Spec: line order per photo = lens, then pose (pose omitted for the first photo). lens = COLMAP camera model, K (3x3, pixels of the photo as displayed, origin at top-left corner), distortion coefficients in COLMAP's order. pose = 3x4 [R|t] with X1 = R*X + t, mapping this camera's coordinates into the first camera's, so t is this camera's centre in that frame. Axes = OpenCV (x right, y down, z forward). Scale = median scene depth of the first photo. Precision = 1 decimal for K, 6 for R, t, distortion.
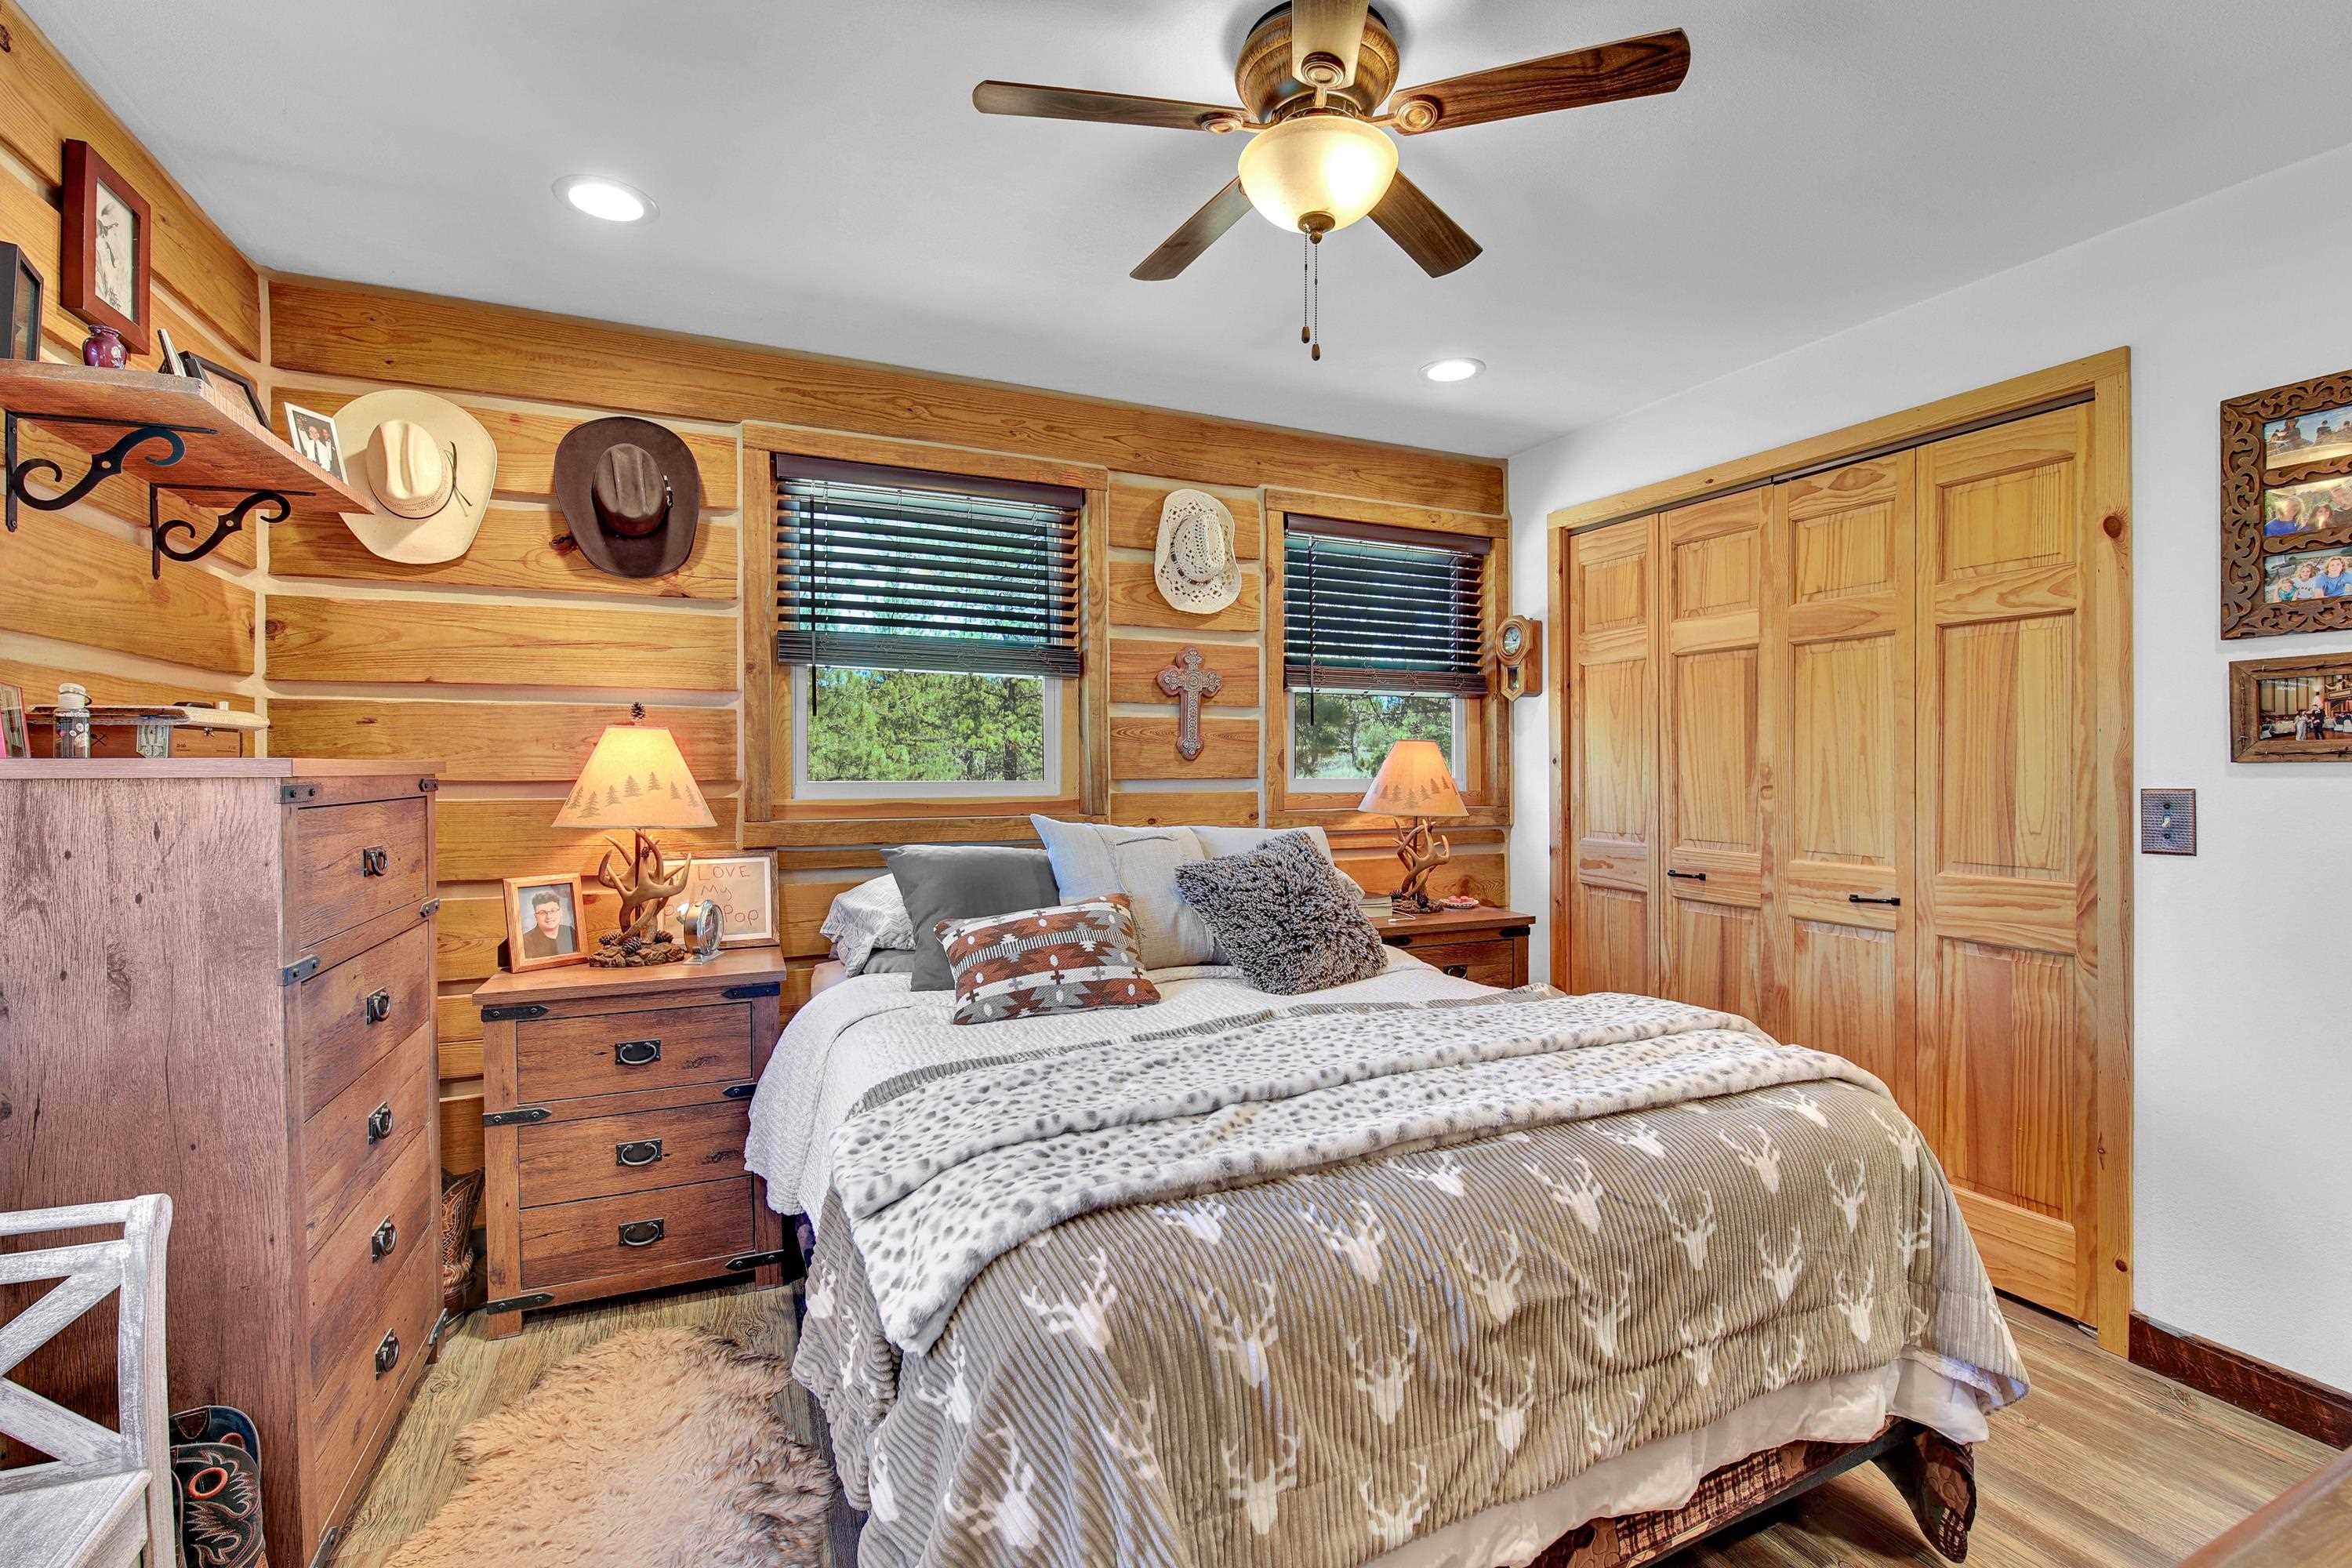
lens RADIAL K [[1034.6, 0, 1190.8], [0, 1034.6, 773.8], [0, 0, 1]] dist [-0.007279, -0.007368]
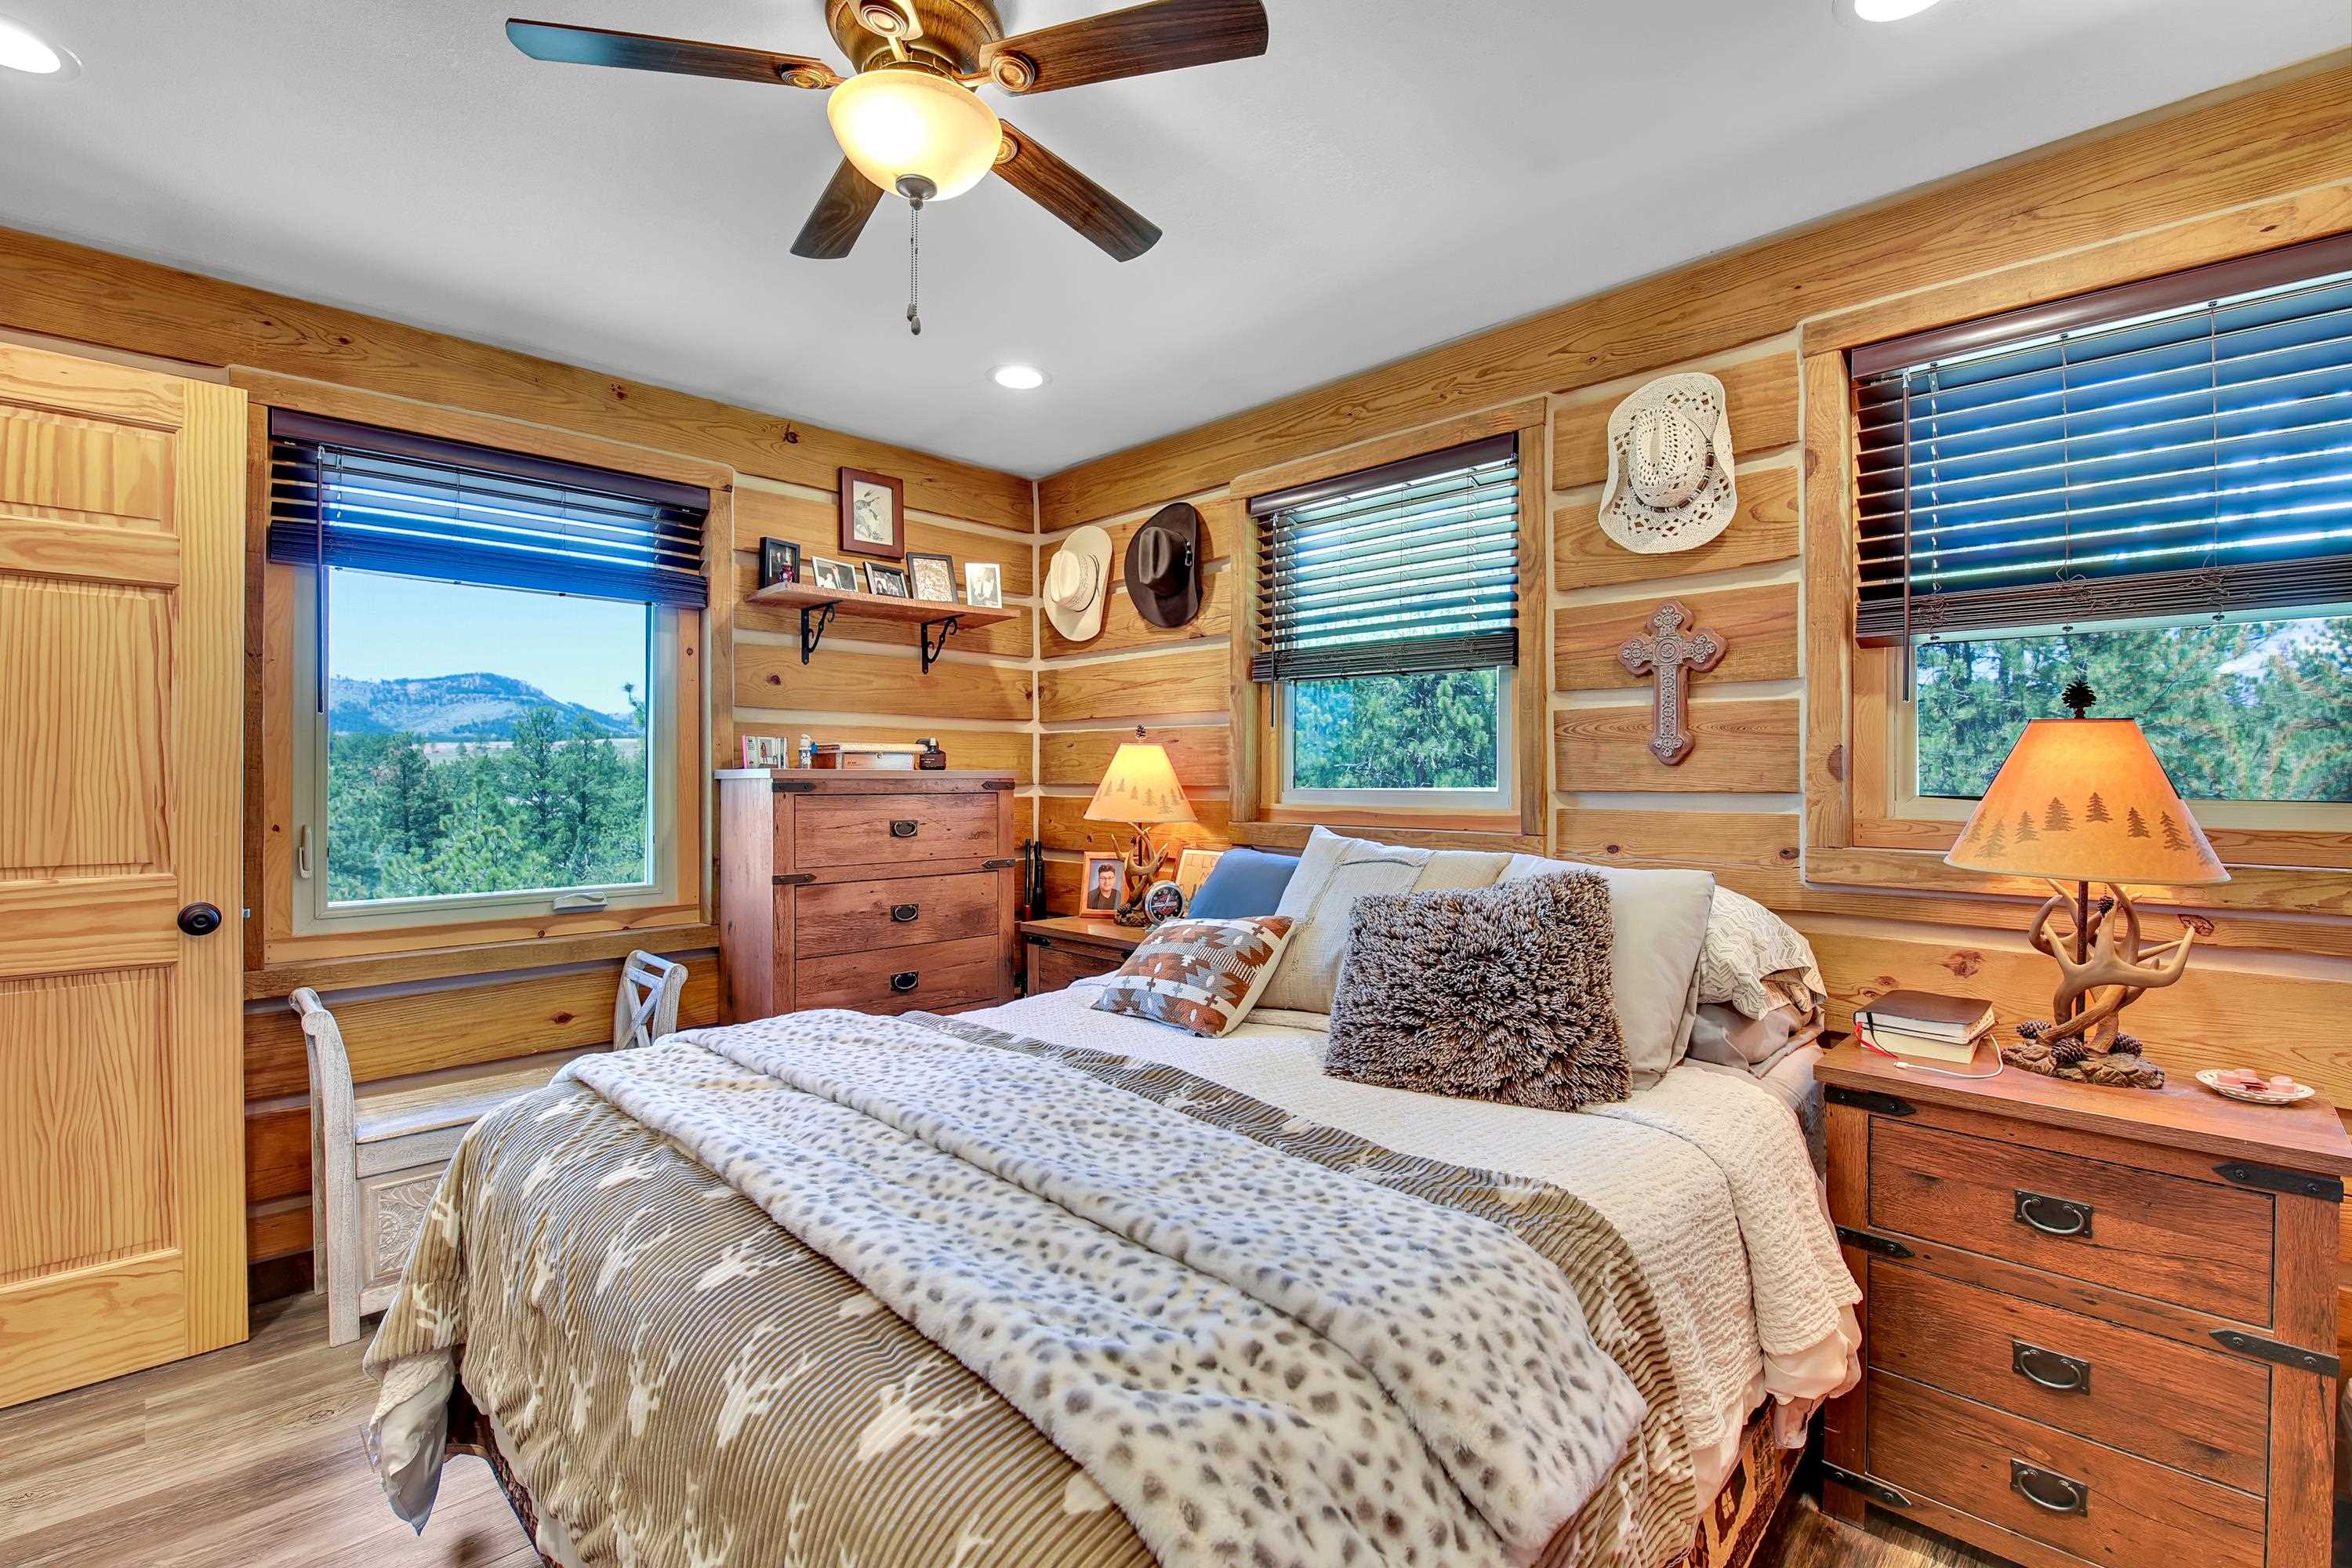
lens RADIAL K [[1034.6, 0, 1187.2], [0, 1034.6, 779.5], [0, 0, 1]] dist [-0.007279, -0.007368]
pose [[0.345520, 0.002500, -0.938408, 0.673599], [-0.008452, 0.999964, -0.000448, -0.000175], [0.938373, 0.008086, 0.345529, 0.570048]]
